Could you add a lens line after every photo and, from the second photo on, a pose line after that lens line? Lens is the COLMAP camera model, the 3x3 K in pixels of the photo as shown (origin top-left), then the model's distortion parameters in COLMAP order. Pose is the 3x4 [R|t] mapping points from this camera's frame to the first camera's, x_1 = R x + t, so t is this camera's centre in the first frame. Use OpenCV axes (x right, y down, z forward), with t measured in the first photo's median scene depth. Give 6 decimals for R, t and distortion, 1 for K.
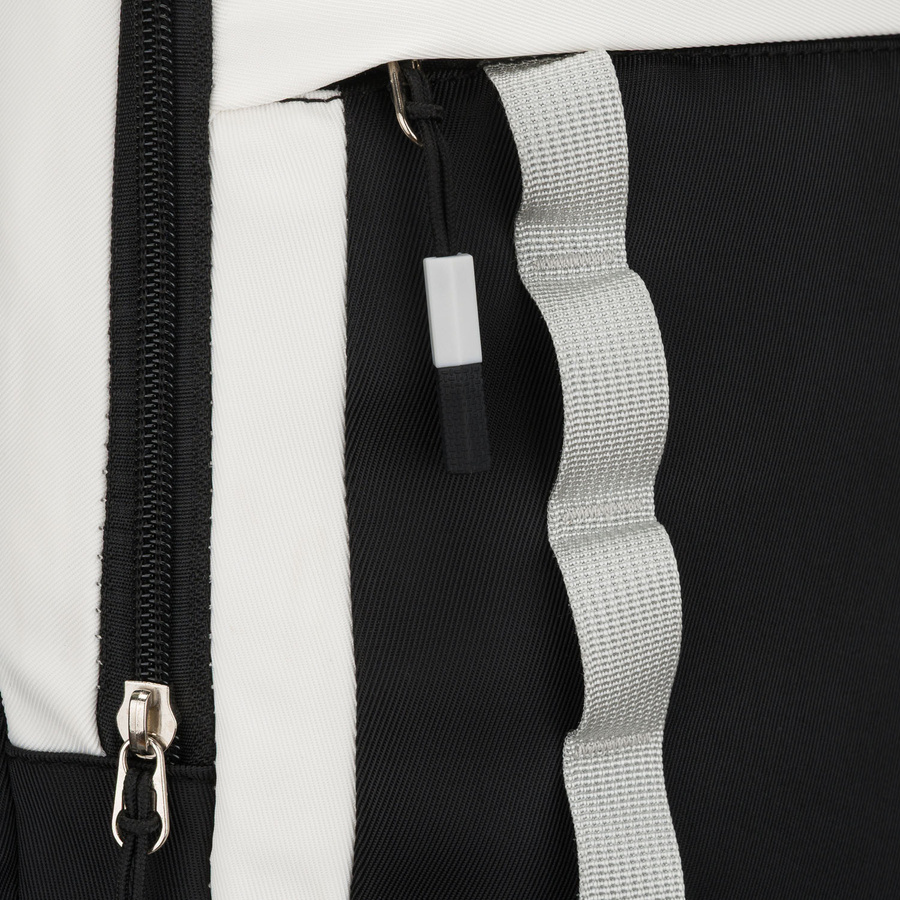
lens RADIAL K [[2887.3, 0, 452.0], [0, 2887.3, 446.9], [0, 0, 1]] dist [0.153748, 0.000000]
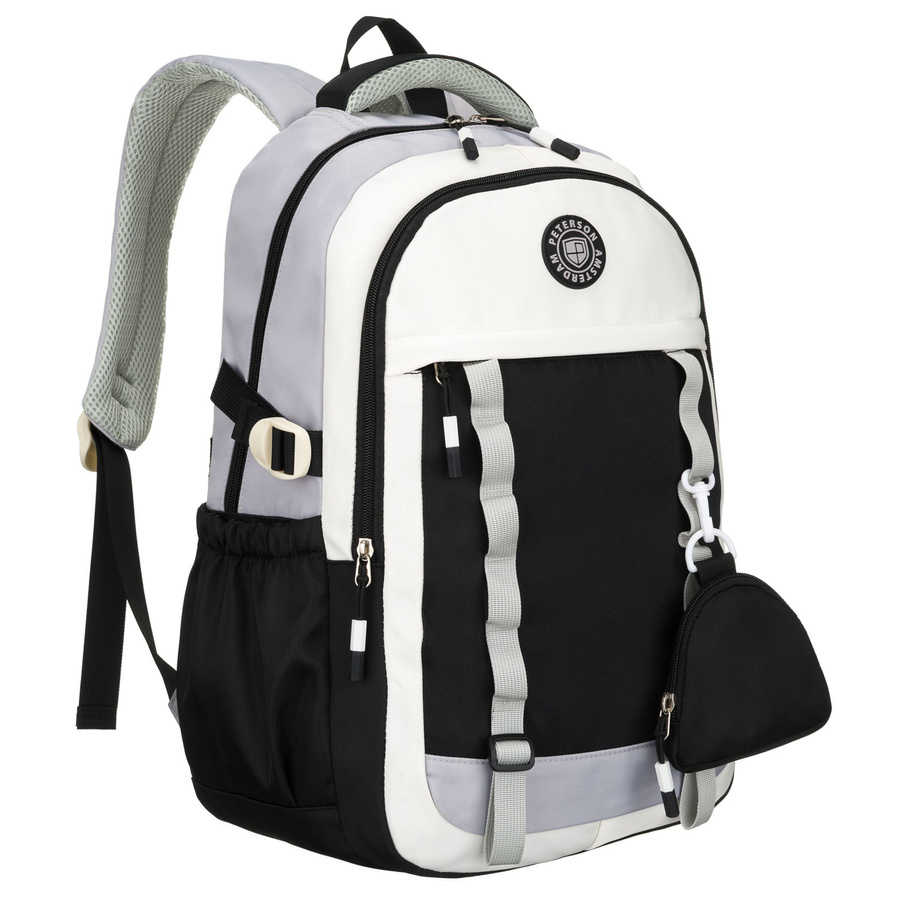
lens RADIAL K [[2887.3, 0, 449.4], [0, 2887.3, 450.0], [0, 0, 1]] dist [0.153748, 0.000000]
pose [[0.991937, 0.000494, -0.126734, 0.438984], [-0.013442, 0.994762, -0.101329, 0.327908], [0.126020, 0.102216, 0.986748, -2.449709]]
